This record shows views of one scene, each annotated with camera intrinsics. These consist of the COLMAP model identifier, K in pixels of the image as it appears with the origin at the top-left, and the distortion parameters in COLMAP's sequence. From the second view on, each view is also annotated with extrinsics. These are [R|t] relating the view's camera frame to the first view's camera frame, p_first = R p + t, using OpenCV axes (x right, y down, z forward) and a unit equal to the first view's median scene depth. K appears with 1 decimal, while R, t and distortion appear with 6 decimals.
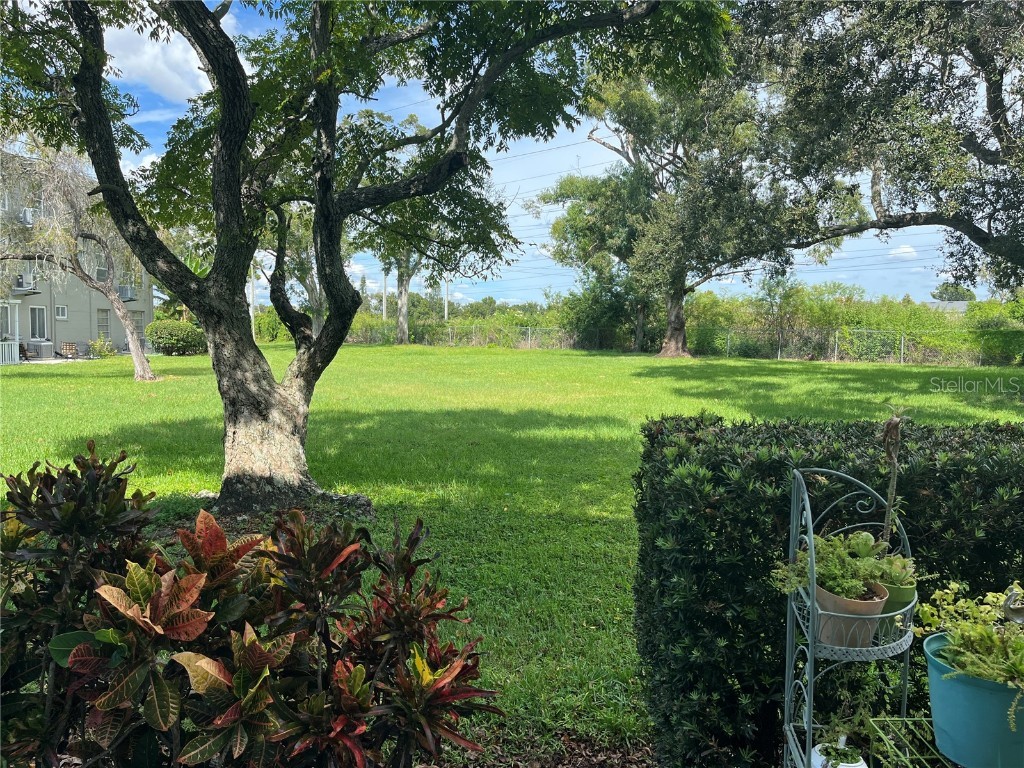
lens RADIAL K [[773.4, 0, 510.3], [0, 773.4, 378.3], [0, 0, 1]] dist [0.058888, -0.076197]
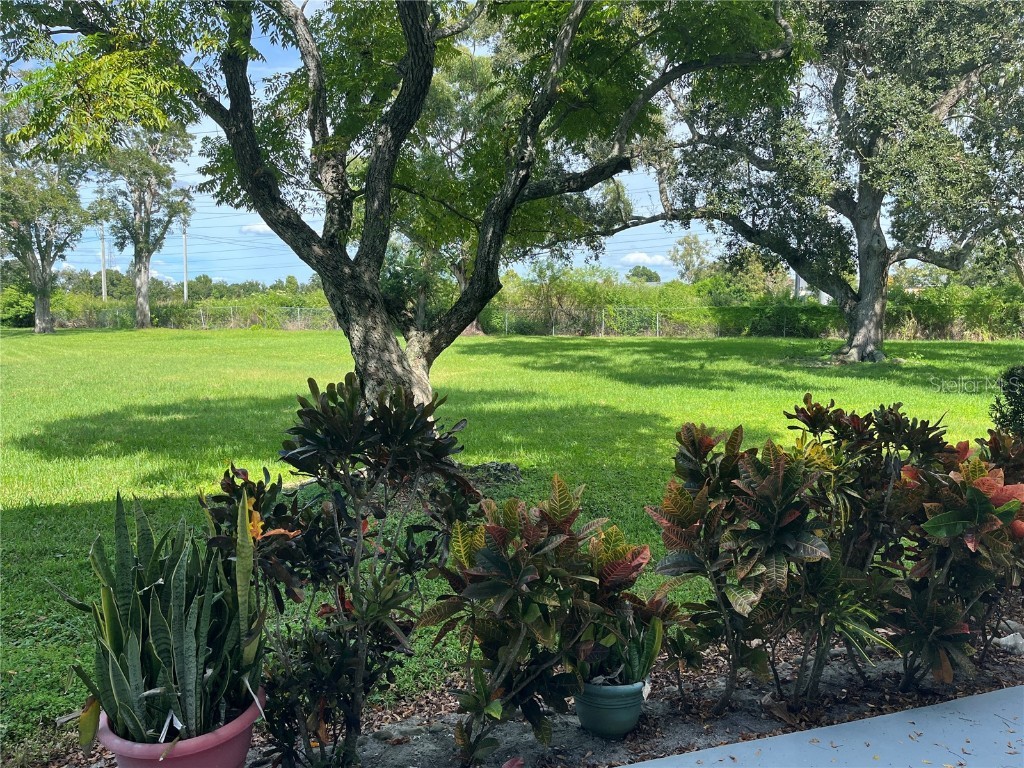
lens RADIAL K [[773.4, 0, 514.6], [0, 773.4, 385.5], [0, 0, 1]] dist [0.058888, -0.076197]
pose [[0.936215, -0.044530, 0.348594, -0.099436], [0.032333, 0.998647, 0.040733, -0.000372], [-0.349936, -0.026864, 0.936388, -0.007037]]
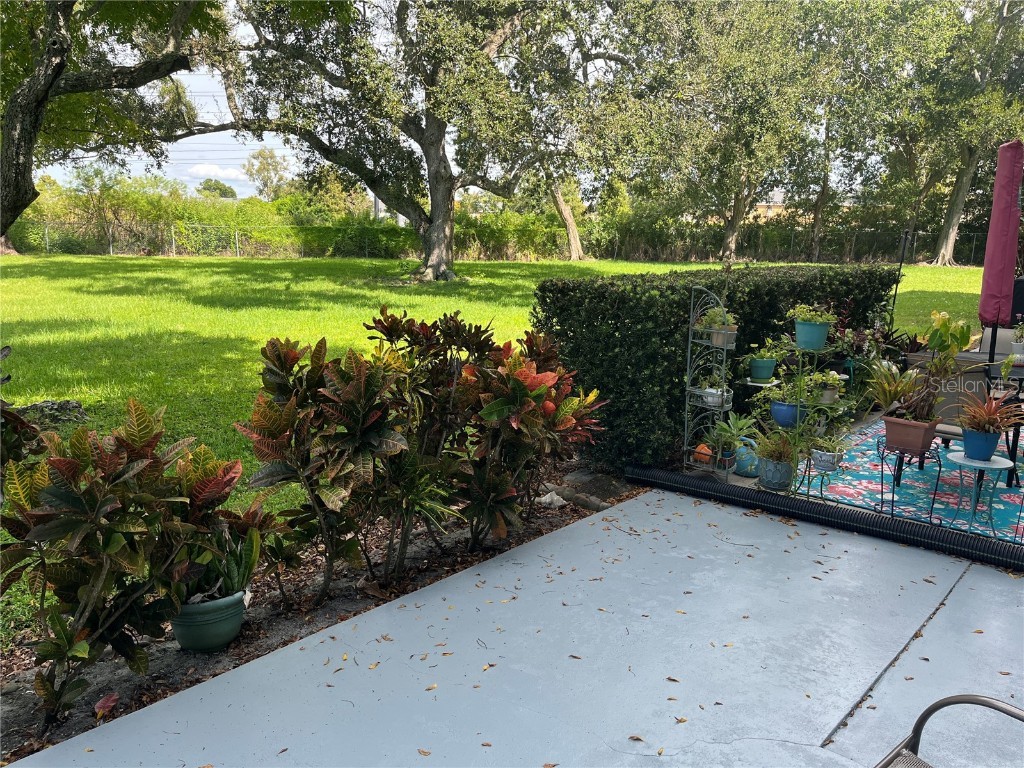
lens RADIAL K [[773.4, 0, 527.7], [0, 773.4, 387.1], [0, 0, 1]] dist [0.058888, -0.076197]
pose [[0.627909, -0.151292, 0.763440, -0.101488], [0.040468, 0.985944, 0.162103, 0.000335], [-0.777234, -0.070891, 0.625206, -0.011170]]
